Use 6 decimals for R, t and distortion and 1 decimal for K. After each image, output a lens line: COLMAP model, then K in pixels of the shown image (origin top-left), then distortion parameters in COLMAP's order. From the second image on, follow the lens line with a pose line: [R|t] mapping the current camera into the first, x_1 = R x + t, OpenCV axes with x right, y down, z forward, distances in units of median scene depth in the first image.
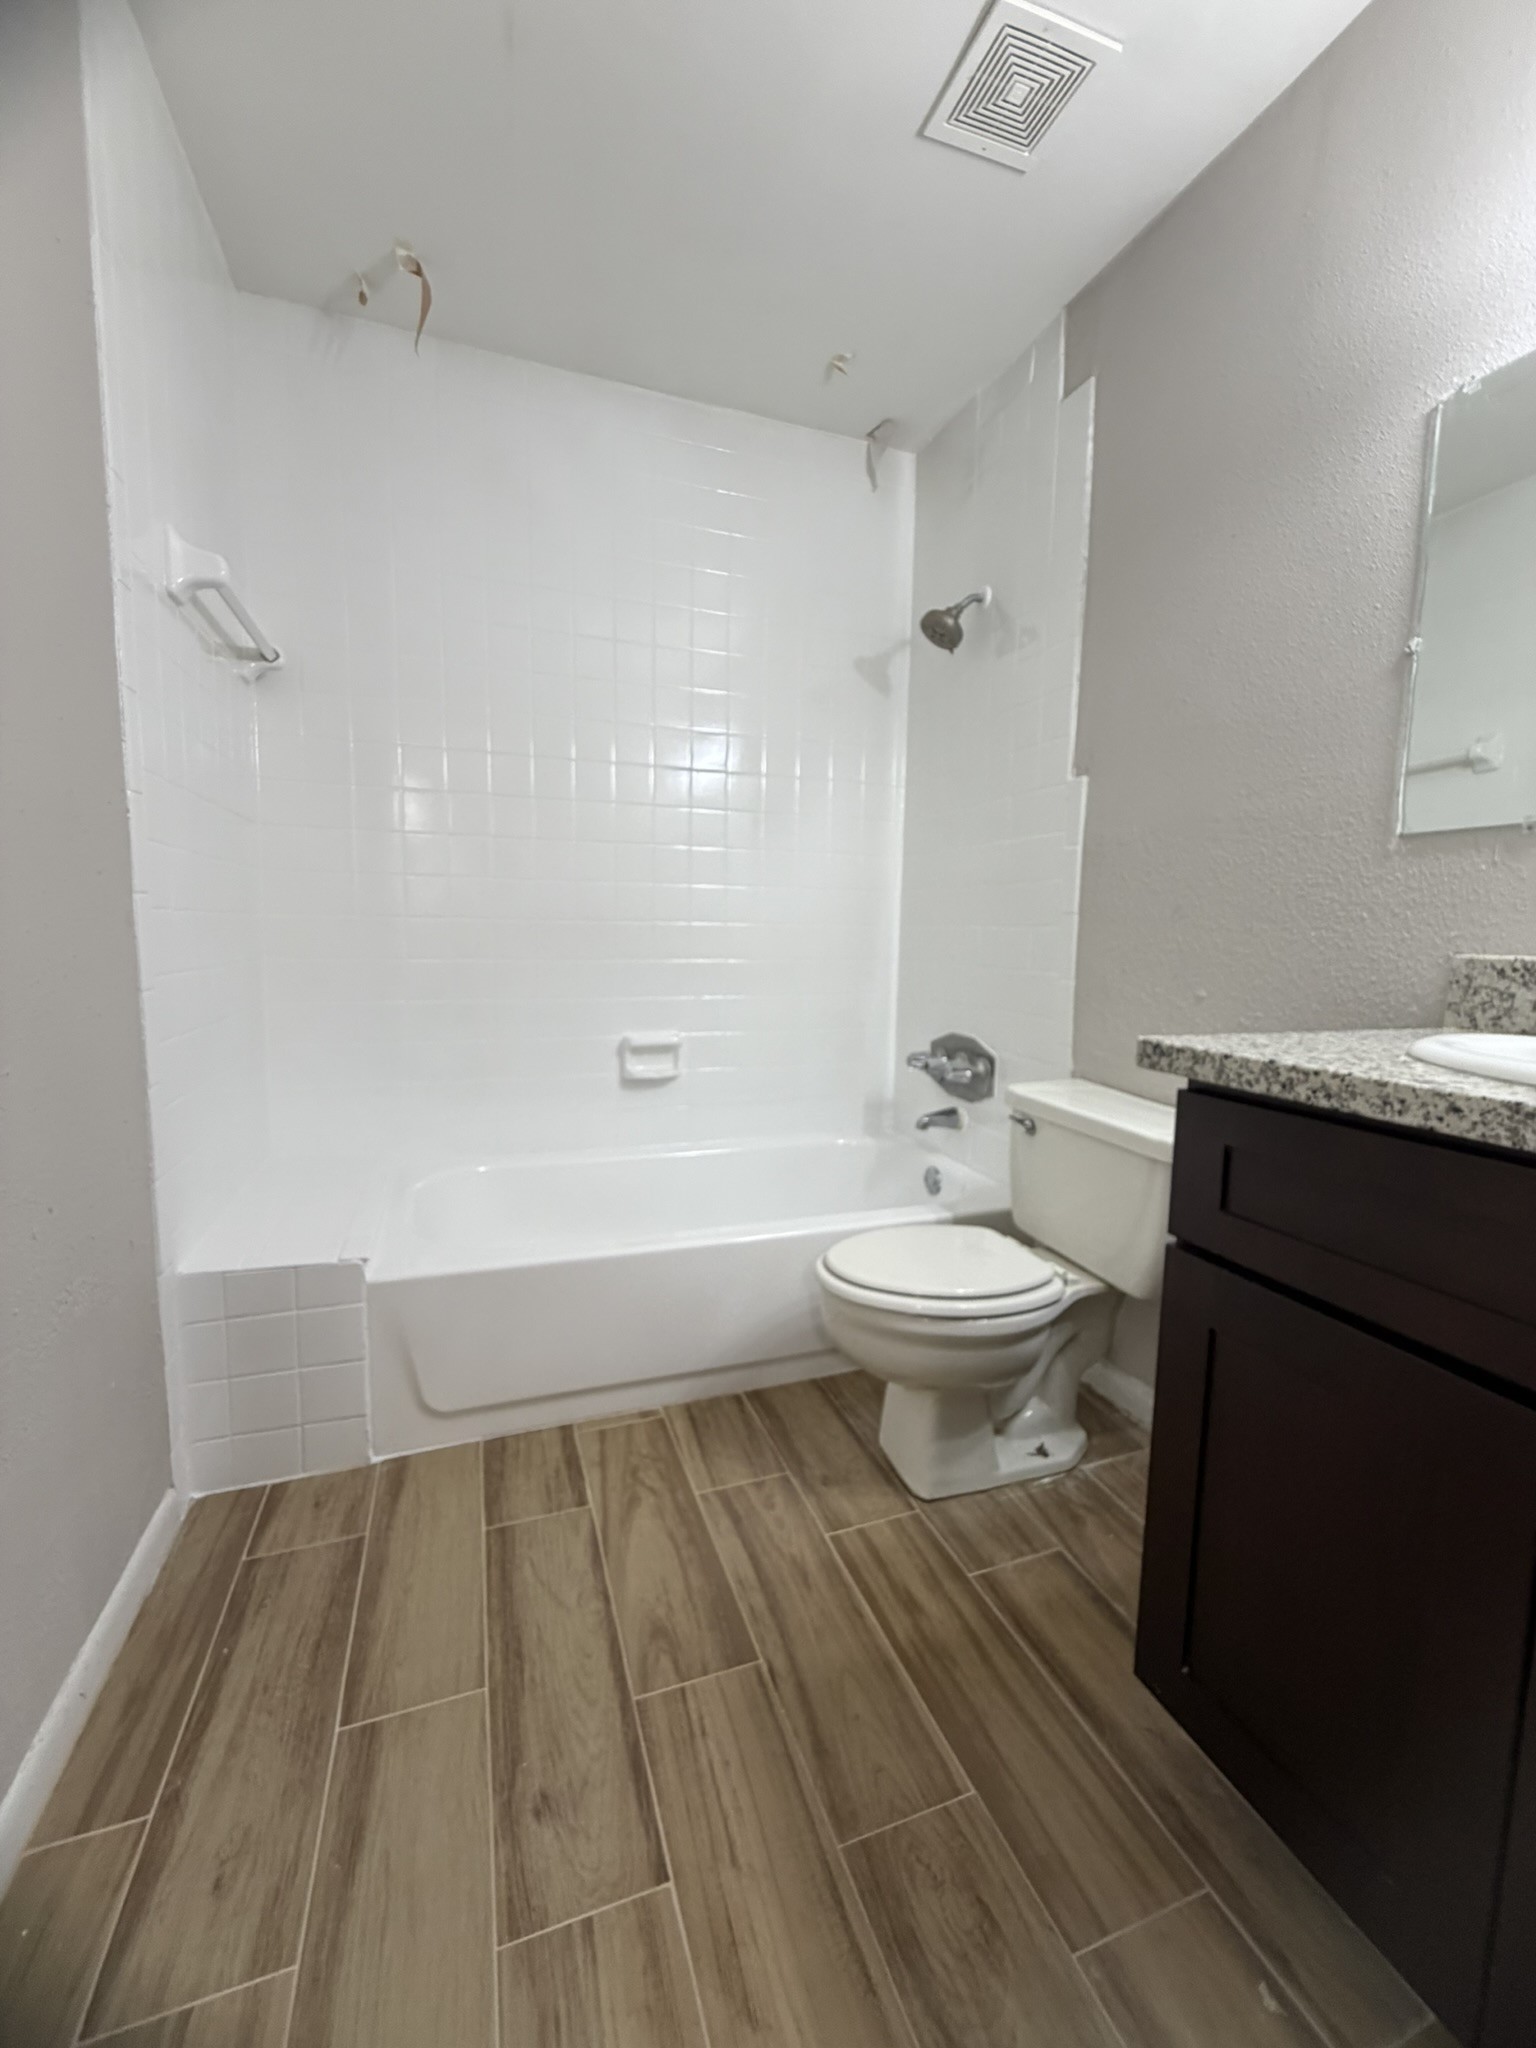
lens RADIAL K [[837.0, 0, 768.0], [0, 837.0, 1024.0], [0, 0, 1]] dist [-0.001621, -0.000310]
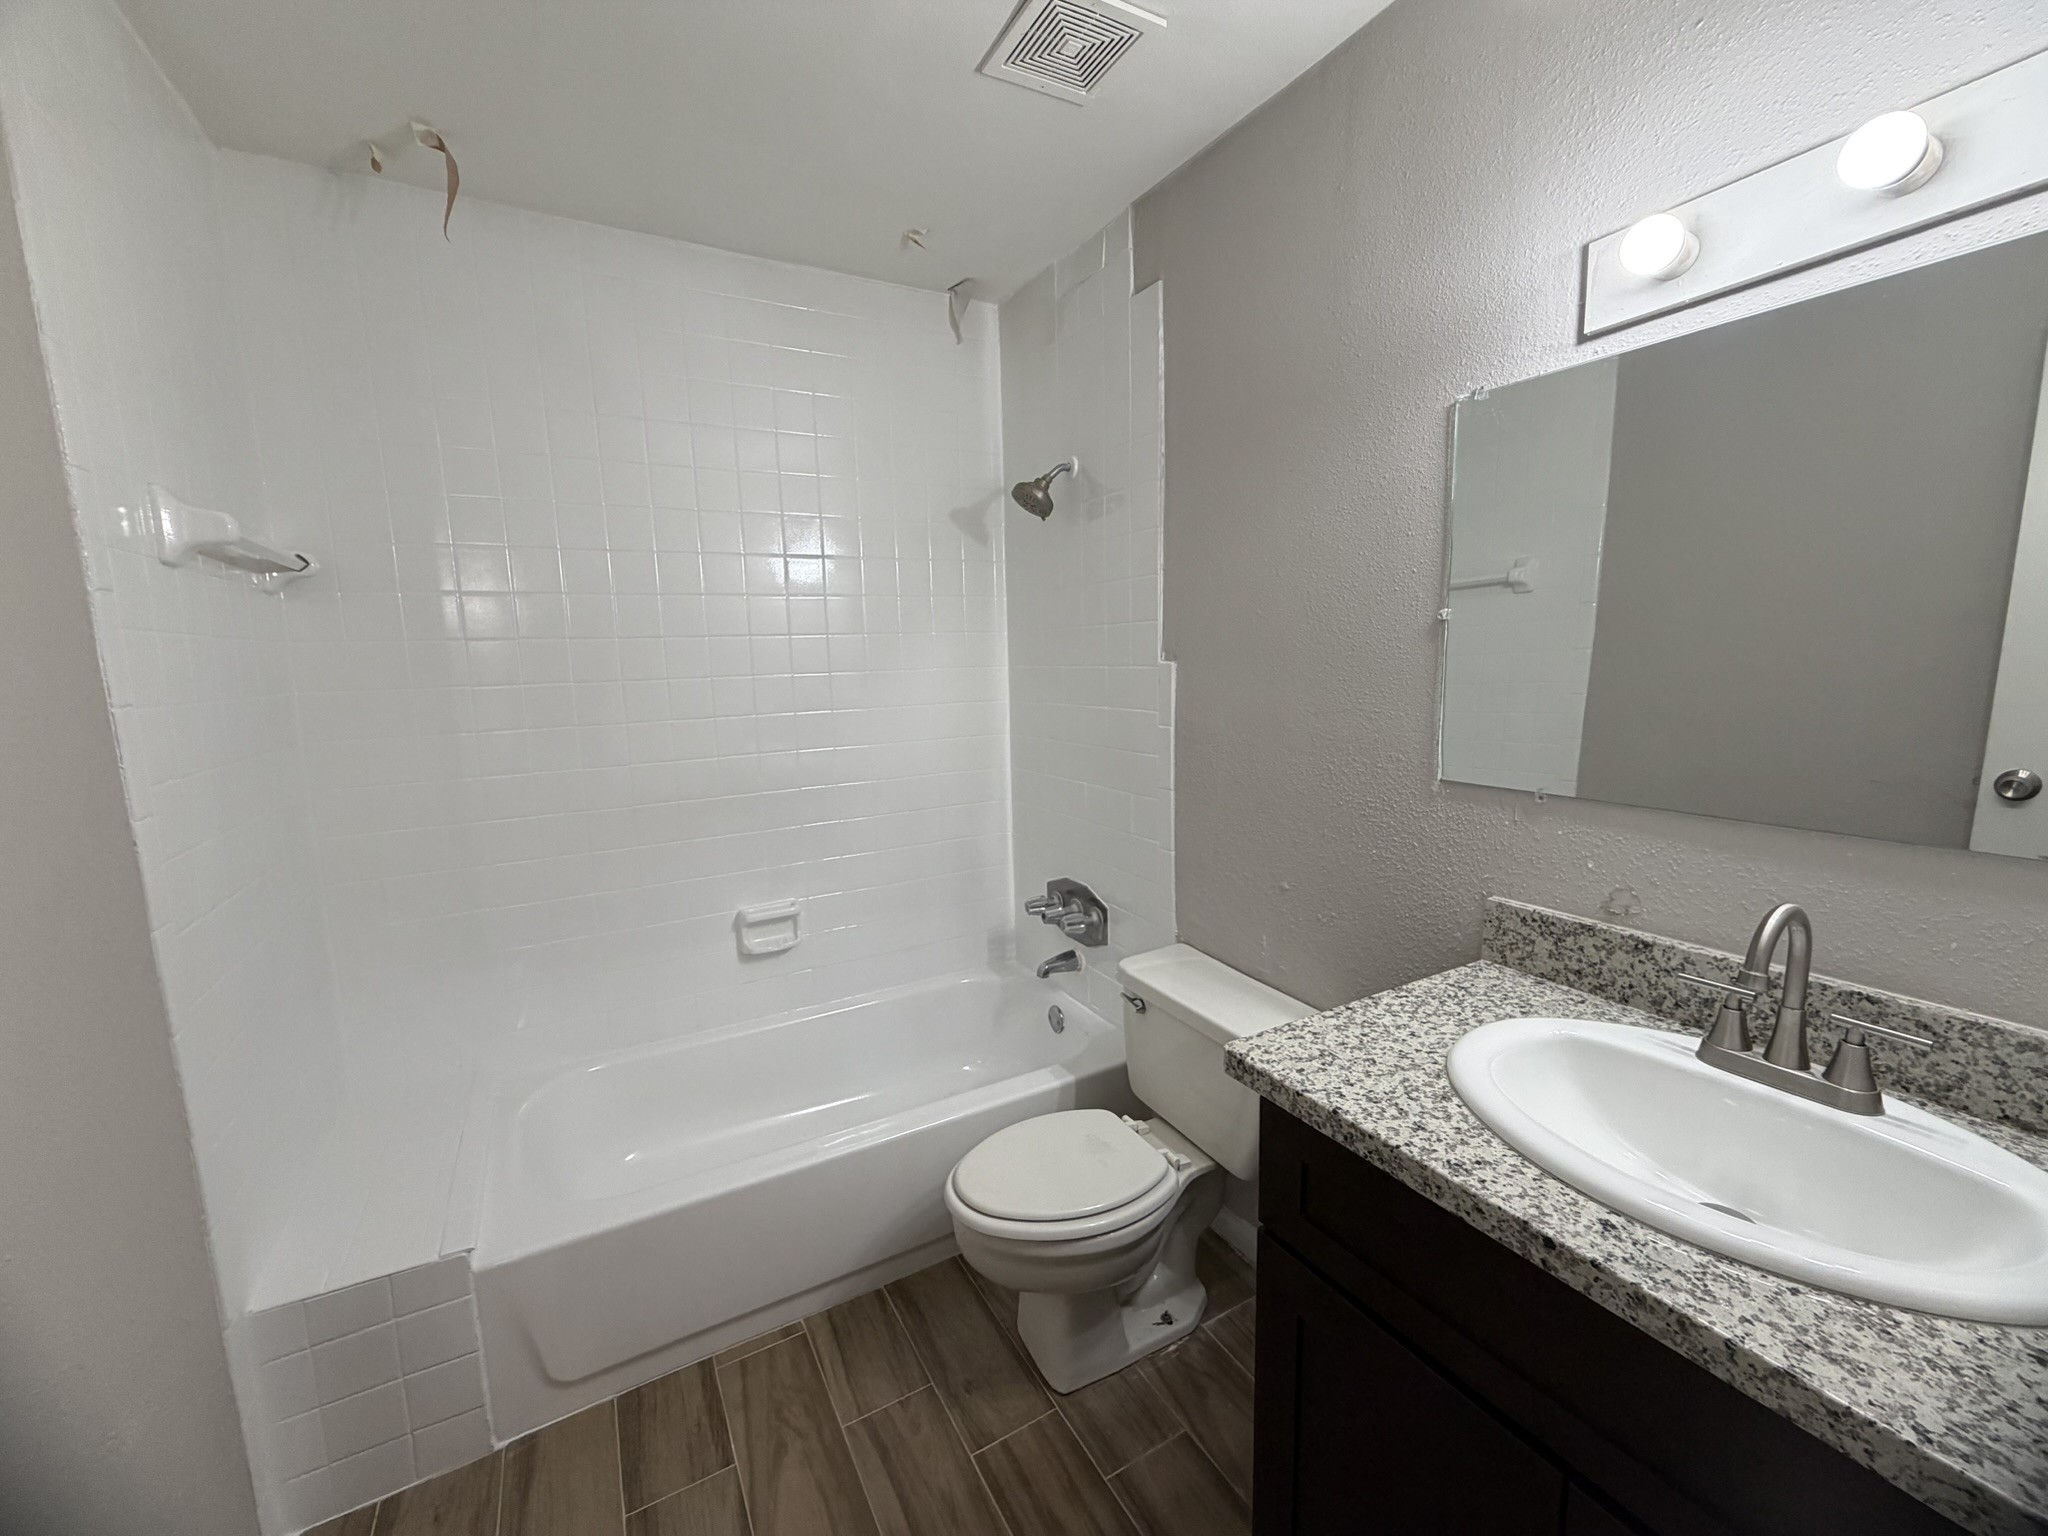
lens RADIAL K [[828.7, 0, 1024.0], [0, 828.7, 768.0], [0, 0, 1]] dist [-0.000900, -0.000034]
pose [[0.985898, -0.065018, 0.154203, 0.027259], [0.059901, 0.997496, 0.037606, -0.256020], [-0.156262, -0.027839, 0.987323, -0.008271]]
